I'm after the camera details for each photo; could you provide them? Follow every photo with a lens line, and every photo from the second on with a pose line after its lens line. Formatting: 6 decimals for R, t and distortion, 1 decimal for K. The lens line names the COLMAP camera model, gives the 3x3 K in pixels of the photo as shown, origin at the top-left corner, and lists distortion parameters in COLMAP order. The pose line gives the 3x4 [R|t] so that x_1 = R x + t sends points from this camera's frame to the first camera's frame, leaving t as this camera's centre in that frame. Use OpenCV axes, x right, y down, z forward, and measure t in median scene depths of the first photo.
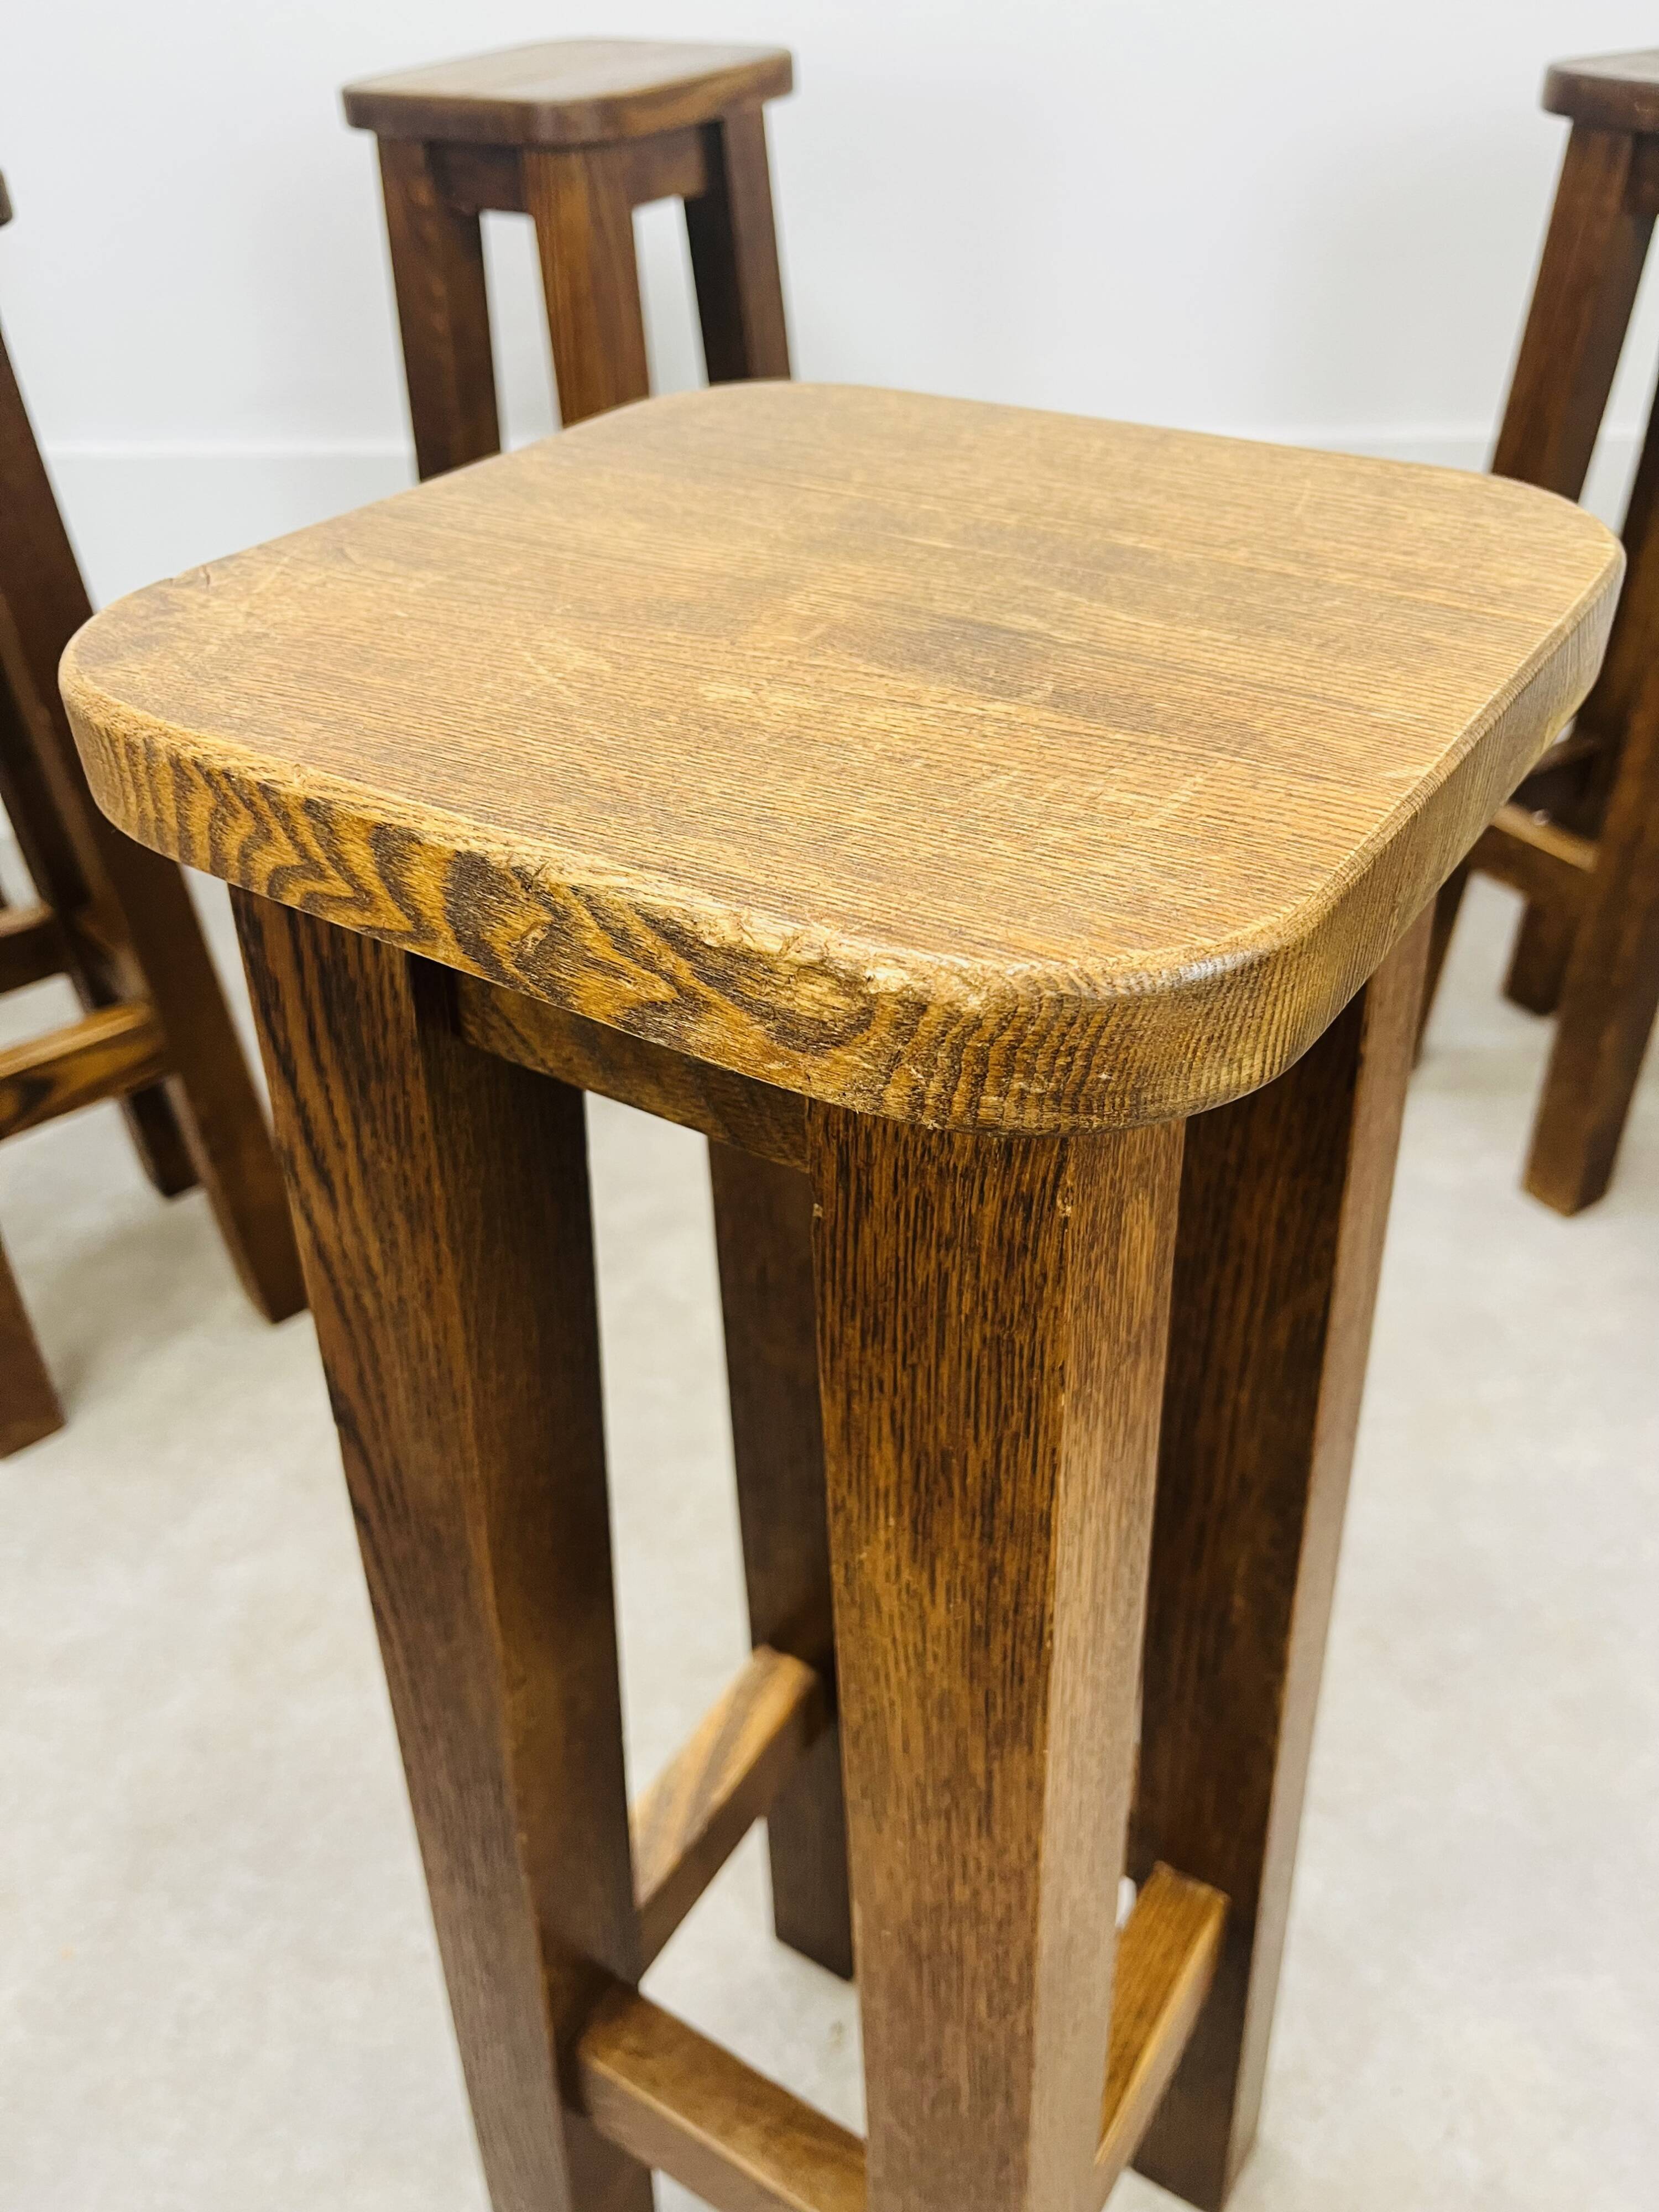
lens RADIAL K [[1735.2, 0, 835.8], [0, 1735.2, 1099.5], [0, 0, 1]] dist [0.036215, -0.038631]
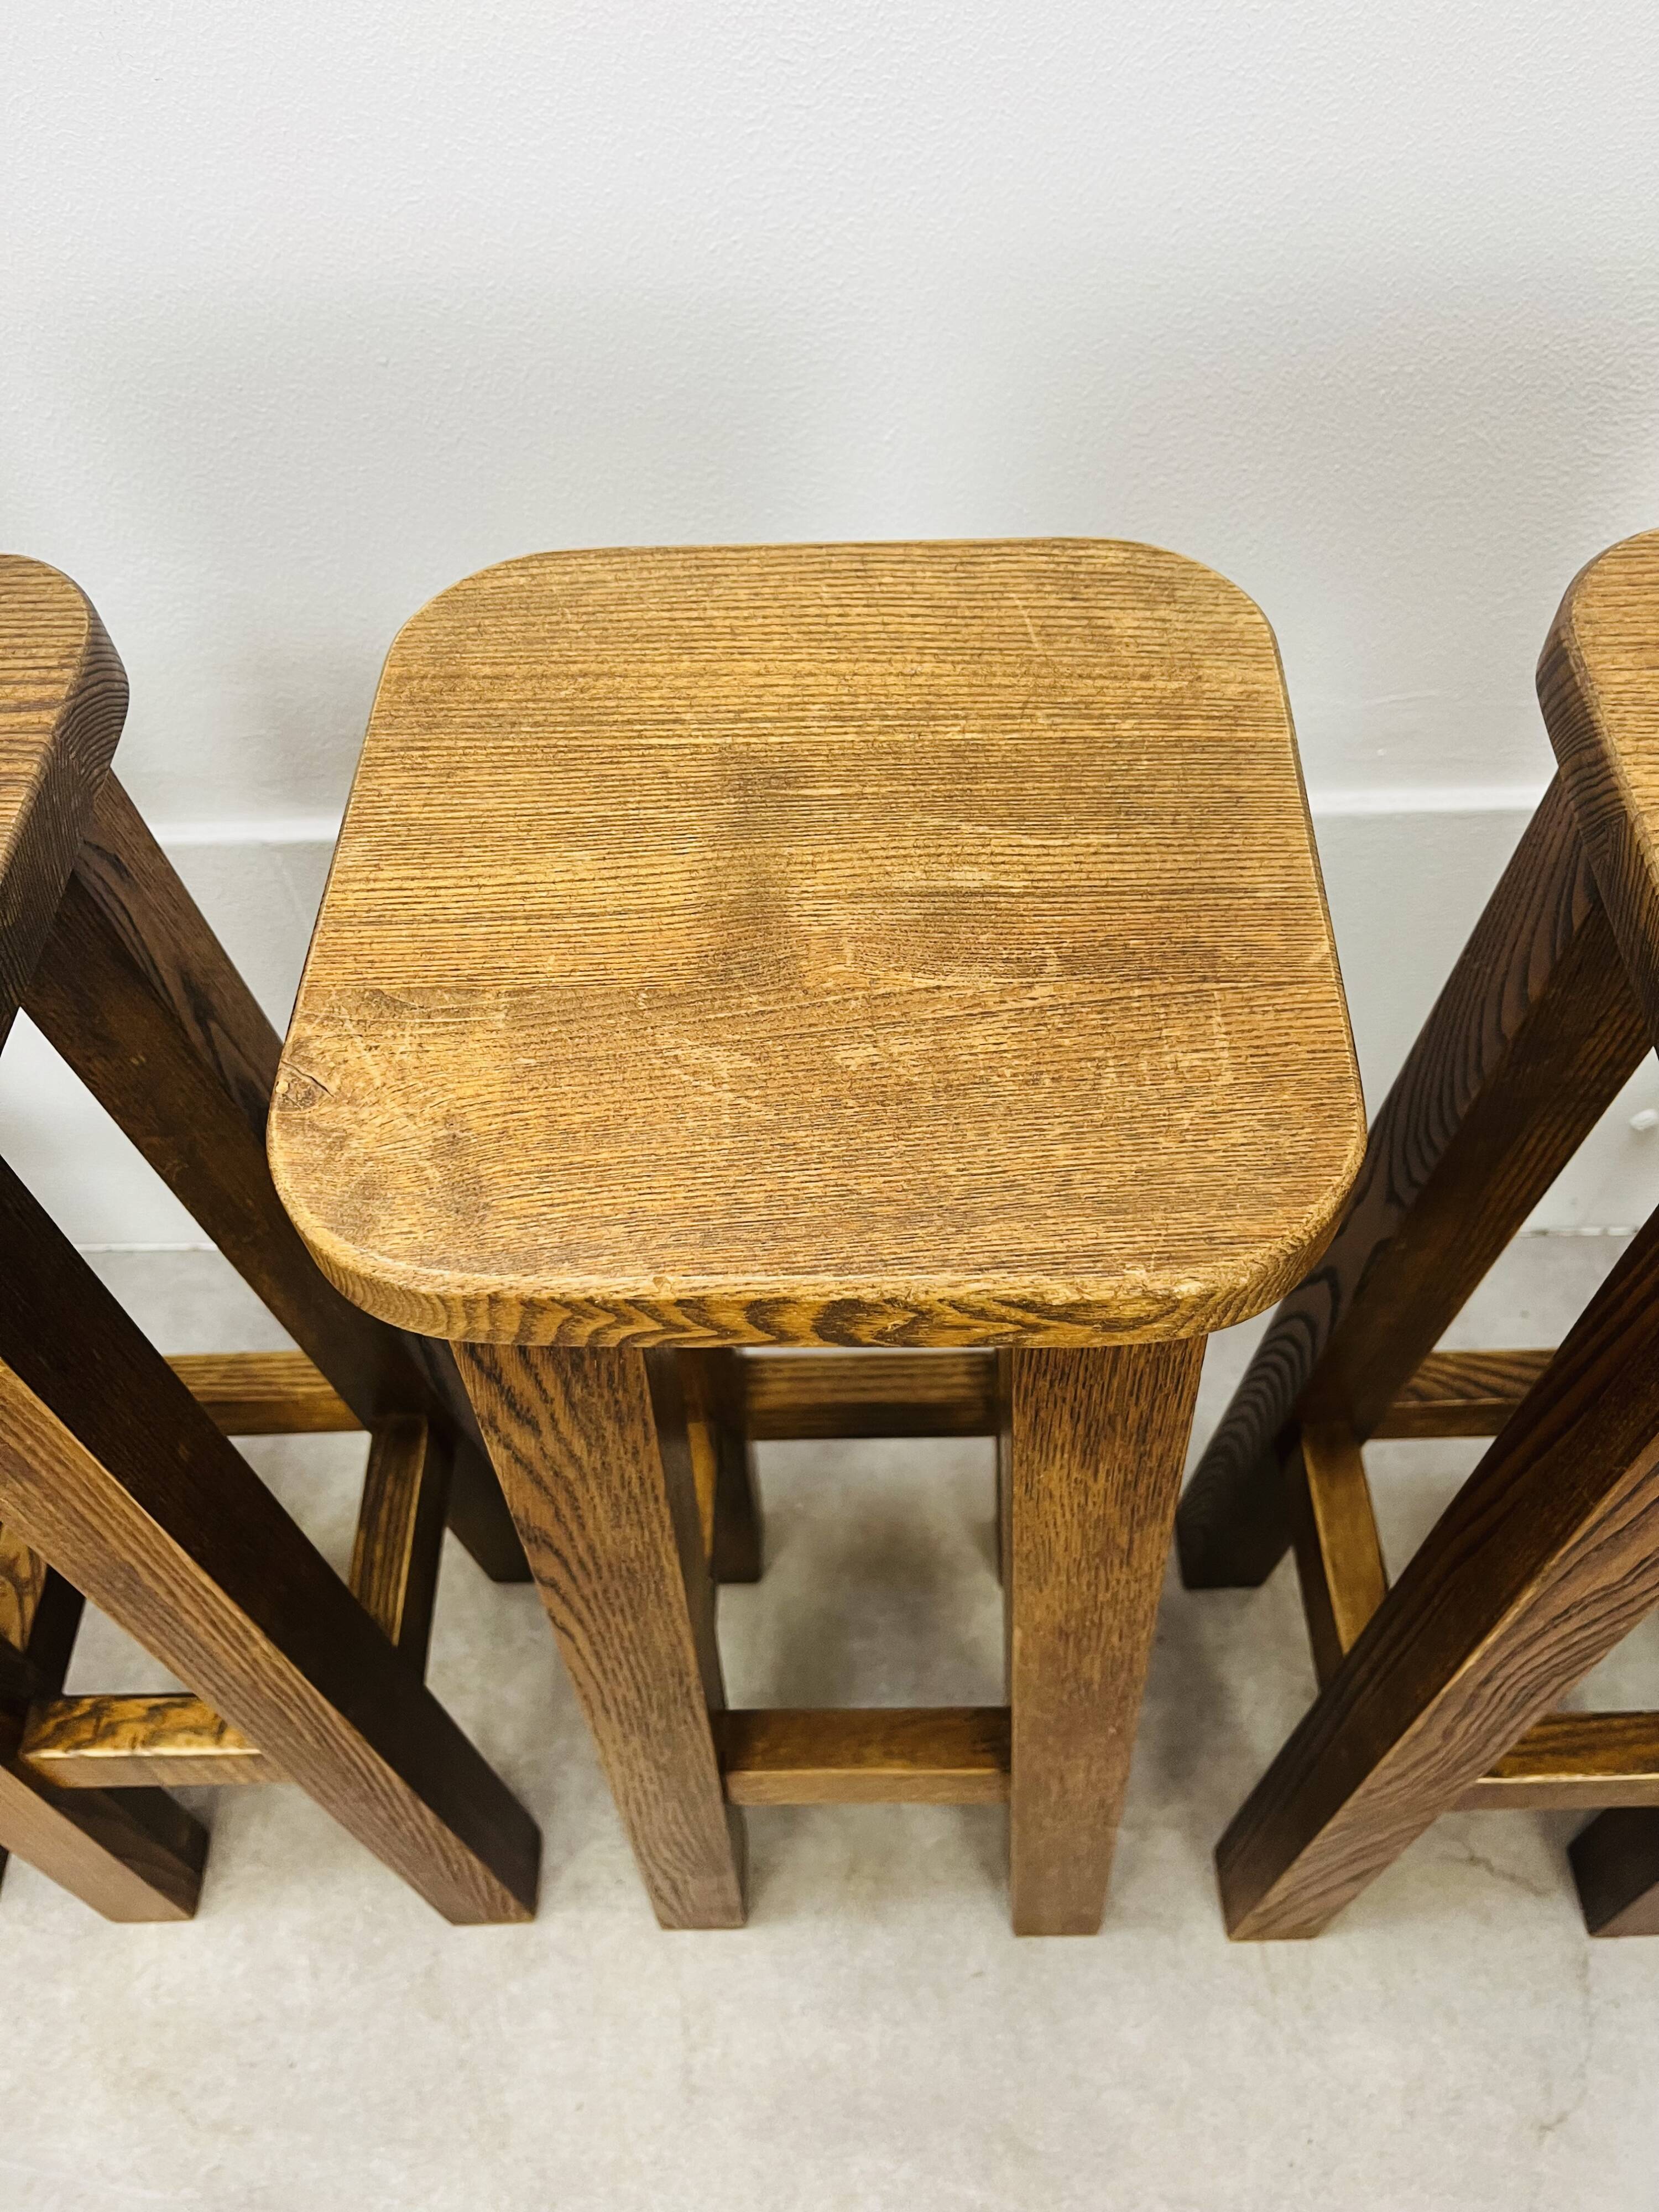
lens RADIAL K [[1735.2, 0, 823.9], [0, 1735.2, 1112.4], [0, 0, 1]] dist [0.036215, -0.038631]
pose [[0.847511, -0.446084, 0.287635, -0.501833], [0.336066, 0.870437, 0.359720, -0.702882], [-0.410833, -0.208202, 0.887619, -0.193384]]
